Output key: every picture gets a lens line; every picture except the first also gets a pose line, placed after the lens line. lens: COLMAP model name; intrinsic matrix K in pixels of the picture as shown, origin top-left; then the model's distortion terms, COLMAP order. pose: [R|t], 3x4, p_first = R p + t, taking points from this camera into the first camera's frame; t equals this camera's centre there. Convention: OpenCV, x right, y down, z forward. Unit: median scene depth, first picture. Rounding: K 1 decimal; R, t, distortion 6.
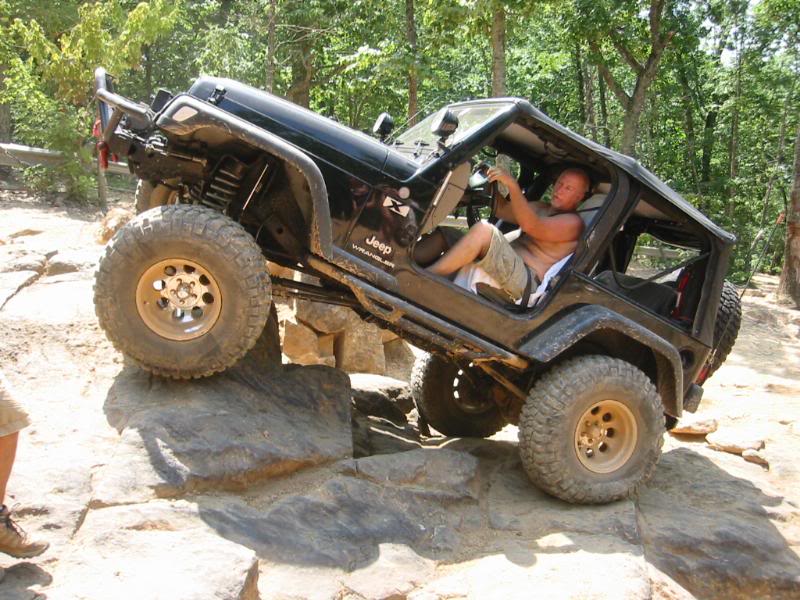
lens RADIAL K [[849.3, 0, 399.6], [0, 849.3, 288.8], [0, 0, 1]] dist [-0.115205, 0.076670]
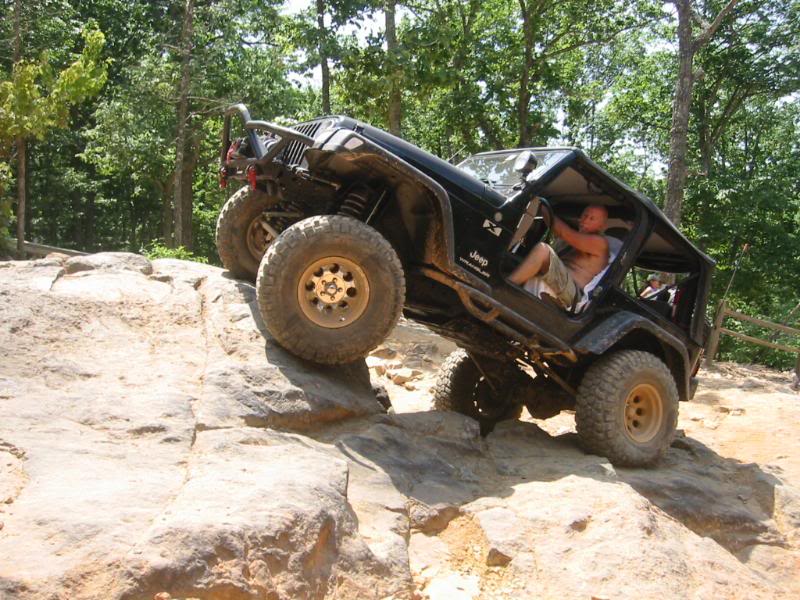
lens RADIAL K [[849.3, 0, 399.6], [0, 849.3, 288.8], [0, 0, 1]] dist [-0.115205, 0.076670]
pose [[0.983931, 0.006686, 0.178426, -0.224420], [0.014252, 0.993169, -0.115810, 0.153745], [-0.177981, 0.116492, 0.977114, -0.139042]]
